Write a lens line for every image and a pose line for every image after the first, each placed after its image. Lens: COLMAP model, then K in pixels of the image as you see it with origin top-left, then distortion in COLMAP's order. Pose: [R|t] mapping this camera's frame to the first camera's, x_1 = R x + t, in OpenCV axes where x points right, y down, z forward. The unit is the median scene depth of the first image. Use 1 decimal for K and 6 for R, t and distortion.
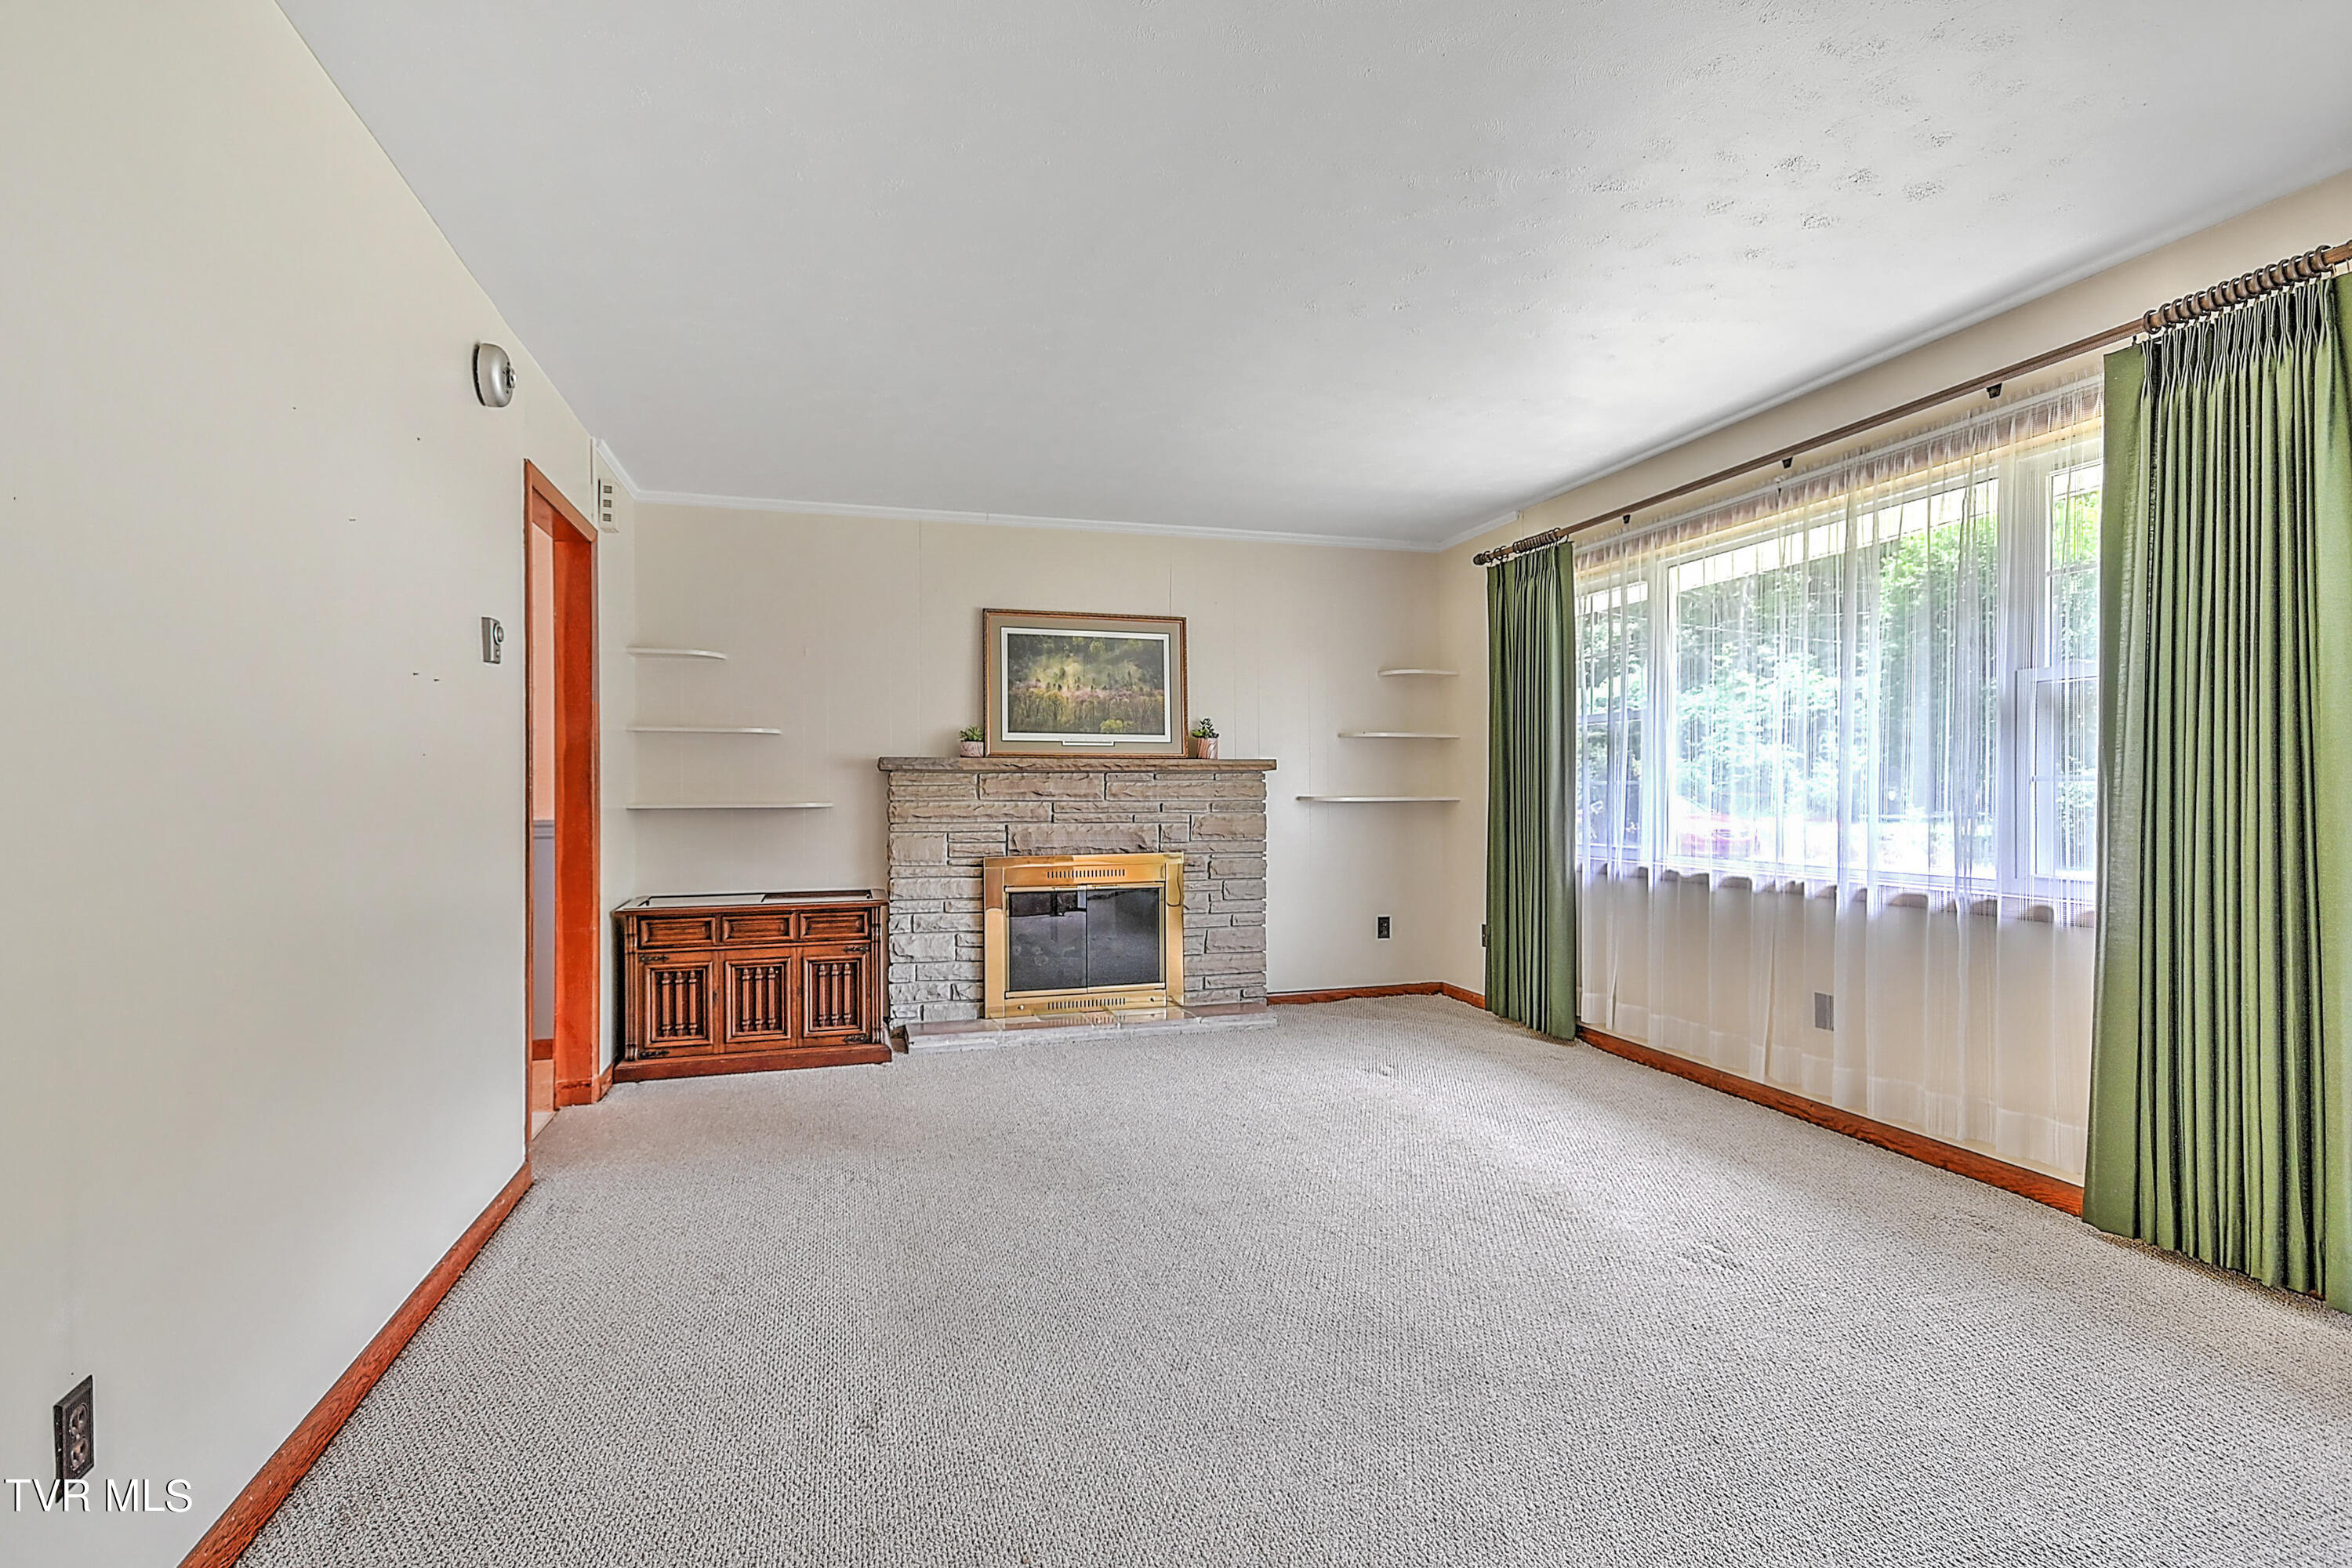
lens RADIAL K [[1123.6, 0, 1179.1], [0, 1123.6, 833.3], [0, 0, 1]] dist [0.000447, -0.000177]
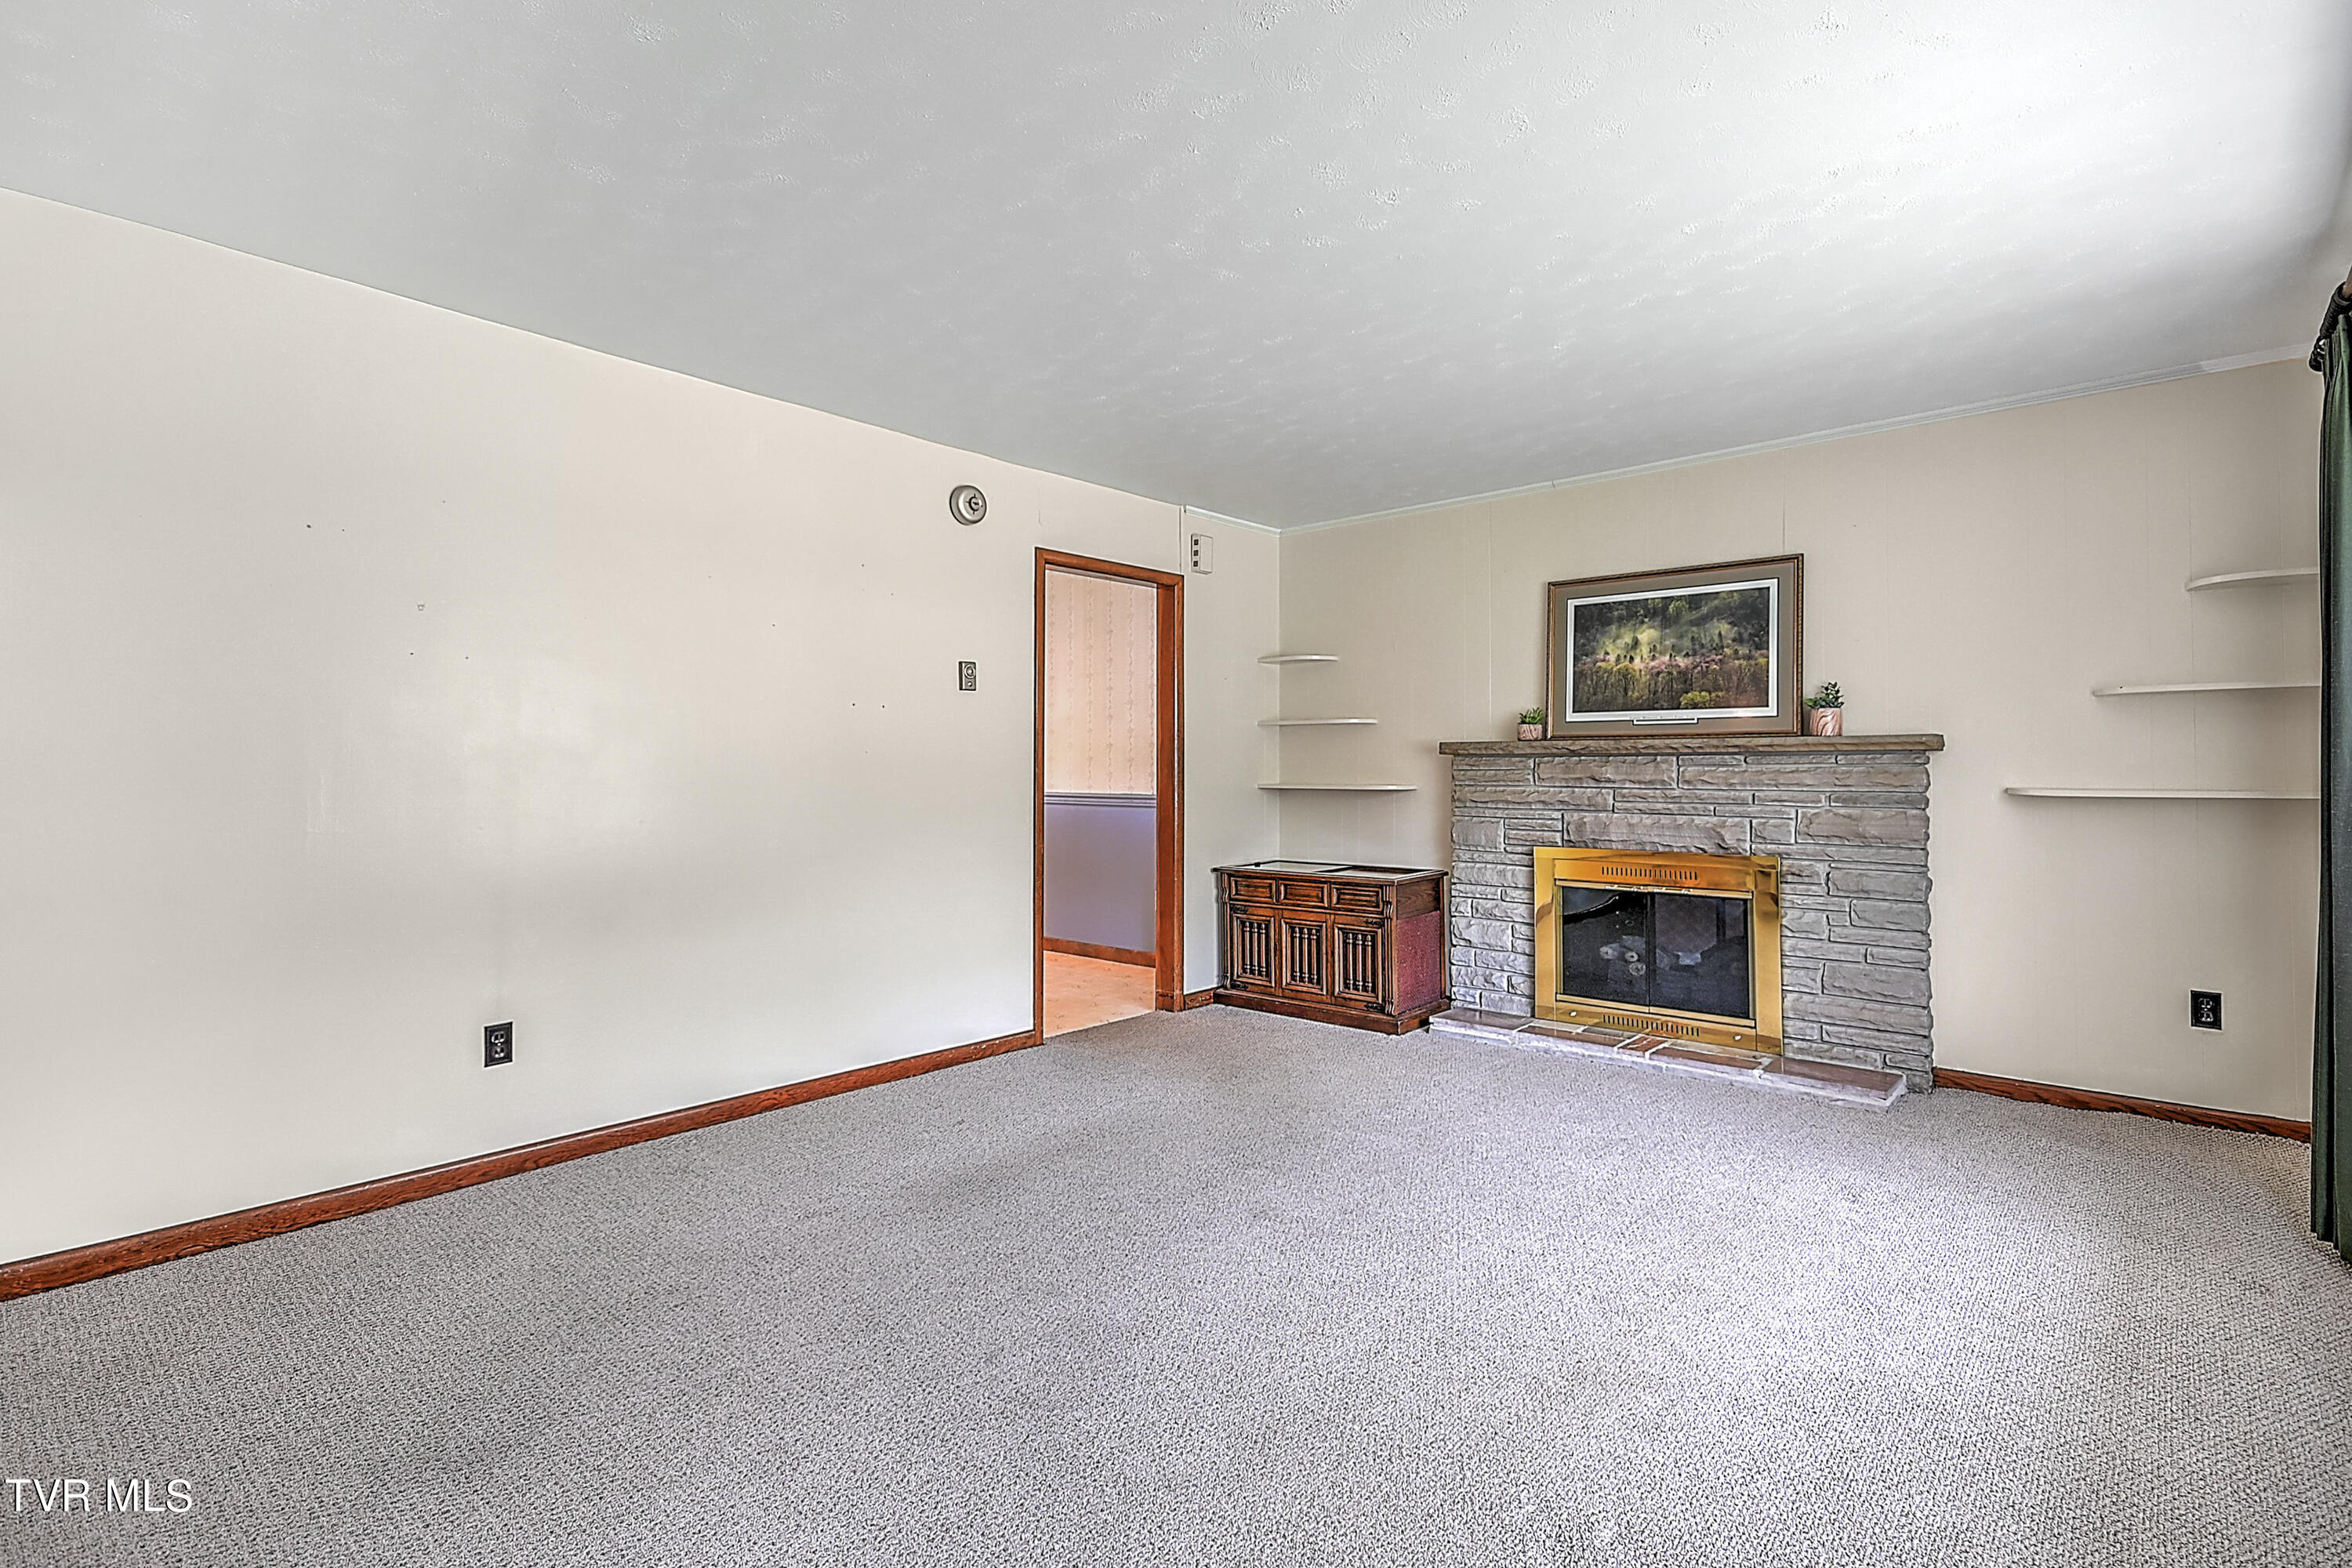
lens RADIAL K [[1112.7, 0, 1176.0], [0, 1112.7, 784.0], [0, 0, 1]] dist [0.002958, 0.000854]
pose [[0.523198, 0.014834, -0.852082, 0.456877], [-0.035828, 0.999347, -0.004602, -0.015445], [0.851458, 0.032936, 0.523388, 0.248019]]
